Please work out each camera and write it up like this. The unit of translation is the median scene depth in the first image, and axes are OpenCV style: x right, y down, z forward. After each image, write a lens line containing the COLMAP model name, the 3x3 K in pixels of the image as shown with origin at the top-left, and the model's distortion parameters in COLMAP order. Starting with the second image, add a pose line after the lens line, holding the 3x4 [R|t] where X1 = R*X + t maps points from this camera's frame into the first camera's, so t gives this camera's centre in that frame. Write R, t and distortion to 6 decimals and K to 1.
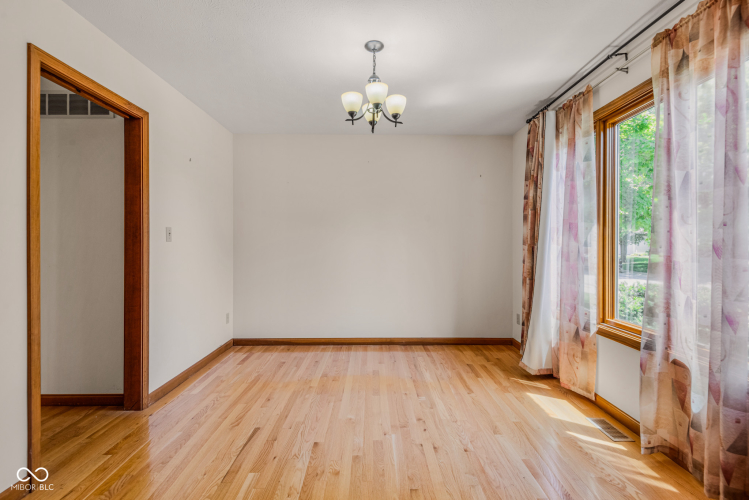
lens RADIAL K [[342.7, 0, 378.1], [0, 342.7, 247.4], [0, 0, 1]] dist [0.003524, -0.003481]
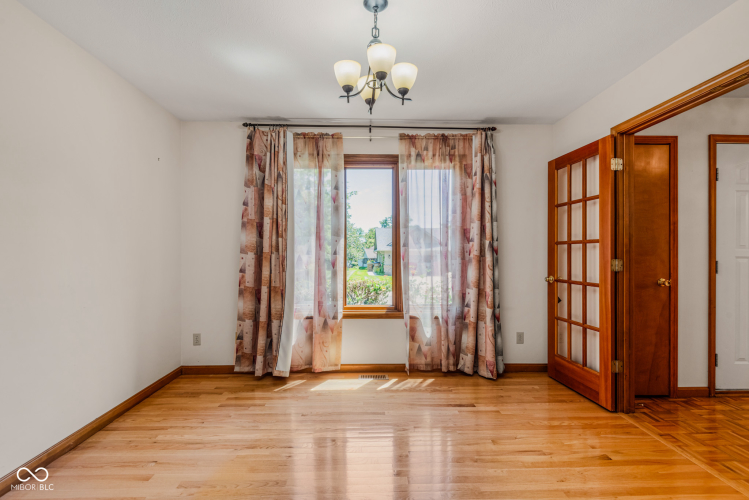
lens RADIAL K [[342.7, 0, 372.4], [0, 342.7, 246.7], [0, 0, 1]] dist [0.003524, -0.003481]
pose [[0.003777, 0.005397, 0.999978, -0.698860], [0.007218, 0.999959, -0.005424, -0.023645], [-0.999967, 0.007239, 0.003738, 0.855832]]
